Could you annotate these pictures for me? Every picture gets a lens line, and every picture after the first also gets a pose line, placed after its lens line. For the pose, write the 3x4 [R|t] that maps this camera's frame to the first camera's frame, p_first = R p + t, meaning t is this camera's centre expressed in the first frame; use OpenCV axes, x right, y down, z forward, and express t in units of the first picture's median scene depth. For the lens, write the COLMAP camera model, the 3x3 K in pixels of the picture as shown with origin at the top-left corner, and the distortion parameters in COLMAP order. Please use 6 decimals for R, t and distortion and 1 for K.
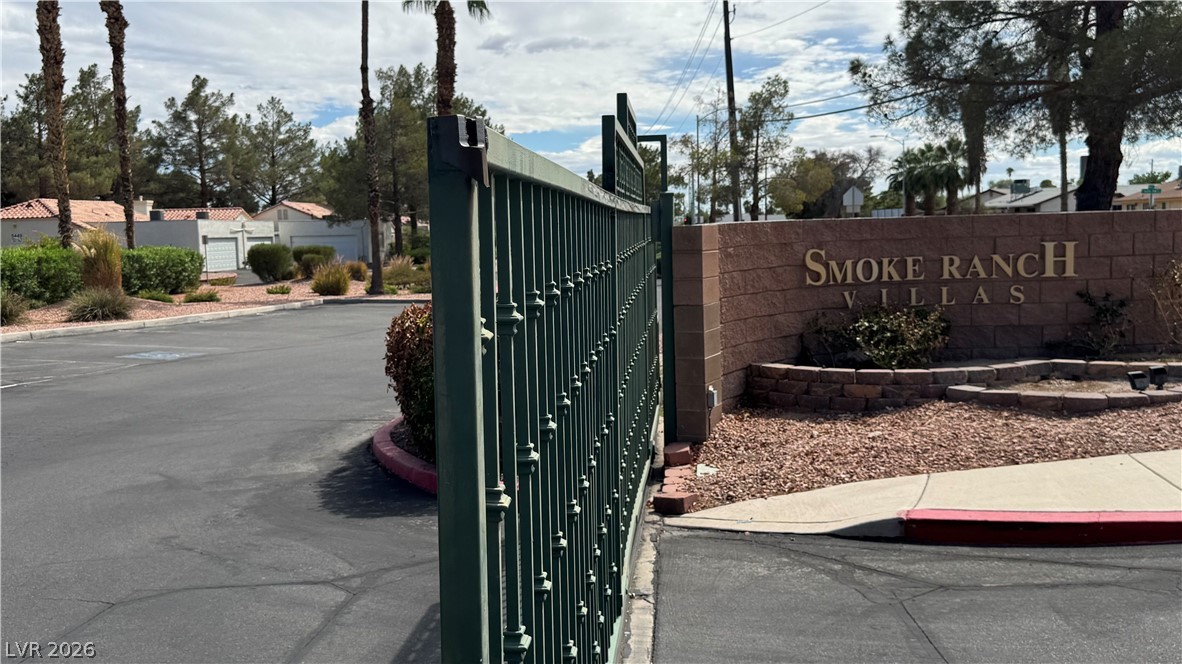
lens RADIAL K [[1146.9, 0, 591.0], [0, 1146.9, 332.0], [0, 0, 1]] dist [0.190301, -0.501776]
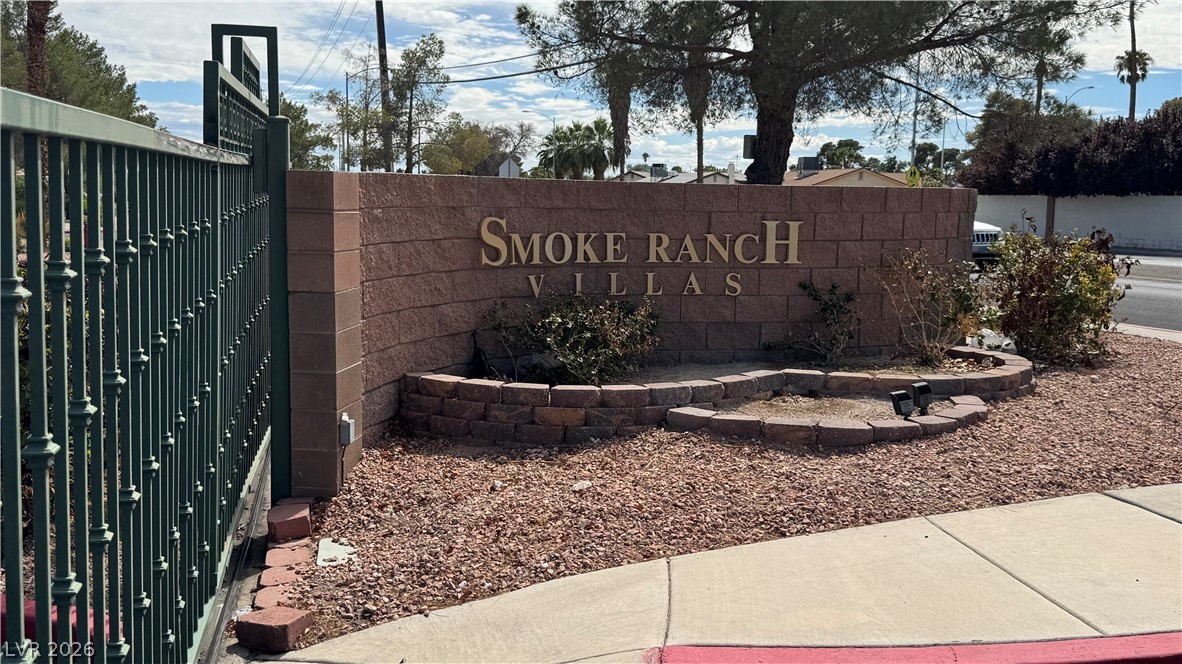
lens RADIAL K [[1146.9, 0, 591.0], [0, 1146.9, 332.0], [0, 0, 1]] dist [0.190301, -0.501776]
pose [[0.955095, 0.011291, 0.296085, 0.015432], [-0.018951, 0.999555, 0.023014, -0.007008], [-0.295694, -0.027592, 0.954884, 0.118836]]
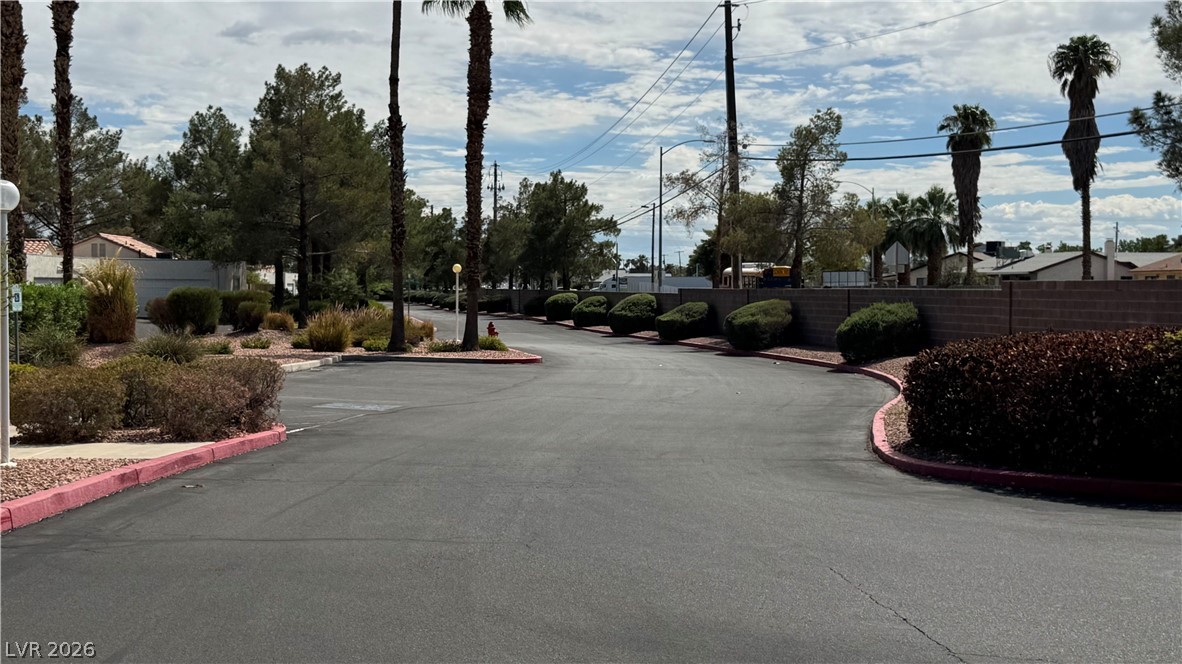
lens RADIAL K [[1524.6, 0, 591.0], [0, 1524.6, 332.0], [0, 0, 1]] dist [0.112439, -0.017952]
pose [[0.991309, 0.030133, 0.128060, -0.339413], [-0.022464, 0.997890, -0.060920, 0.029991], [-0.129625, 0.057514, 0.989894, -0.163666]]
